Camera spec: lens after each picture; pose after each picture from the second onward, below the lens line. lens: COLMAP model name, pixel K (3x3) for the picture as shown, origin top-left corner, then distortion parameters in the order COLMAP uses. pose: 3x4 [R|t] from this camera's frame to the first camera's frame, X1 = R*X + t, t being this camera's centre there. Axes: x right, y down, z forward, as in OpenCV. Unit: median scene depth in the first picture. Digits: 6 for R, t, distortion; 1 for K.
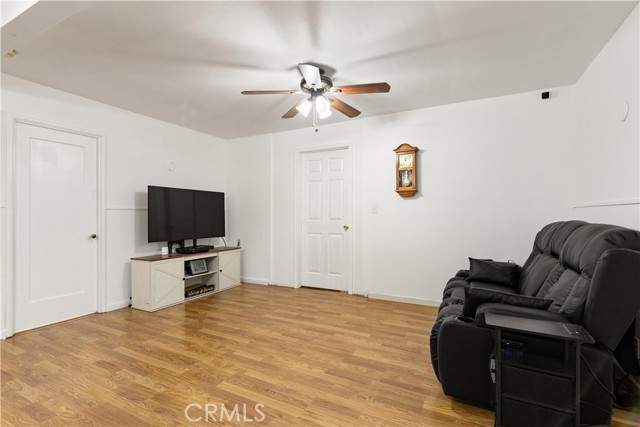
lens RADIAL K [[292.1, 0, 323.4], [0, 292.1, 217.2], [0, 0, 1]] dist [0.001323, -0.000145]
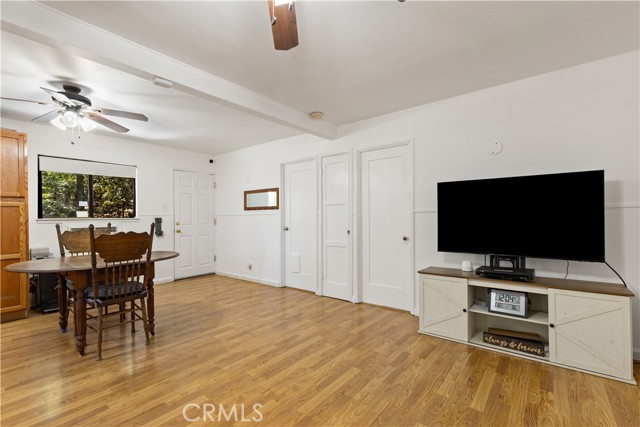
lens RADIAL K [[292.1, 0, 323.4], [0, 292.1, 217.2], [0, 0, 1]] dist [0.001323, -0.000145]
pose [[-0.192096, 0.005353, -0.981362, 0.339350], [0.004780, 0.999978, 0.004519, -0.018107], [0.981364, -0.003823, -0.192118, 1.025863]]
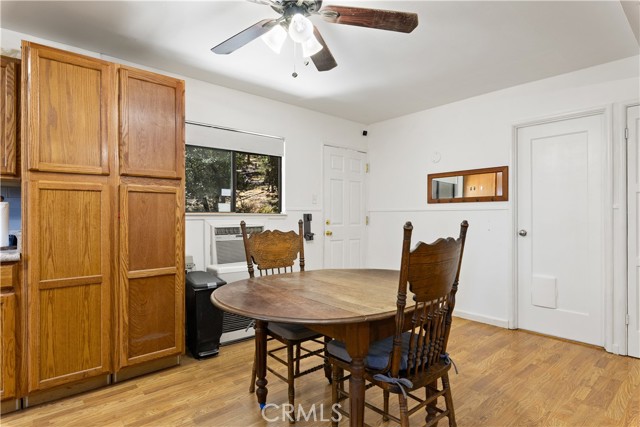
lens RADIAL K [[344.2, 0, 320.0], [0, 344.2, 213.5], [0, 0, 1]] dist [0.002124, 0.000022]
pose [[-0.374874, -0.005411, -0.927060, 0.126088], [-0.002370, 0.999985, -0.004878, -0.006720], [0.927073, 0.000369, -0.374881, 0.344601]]
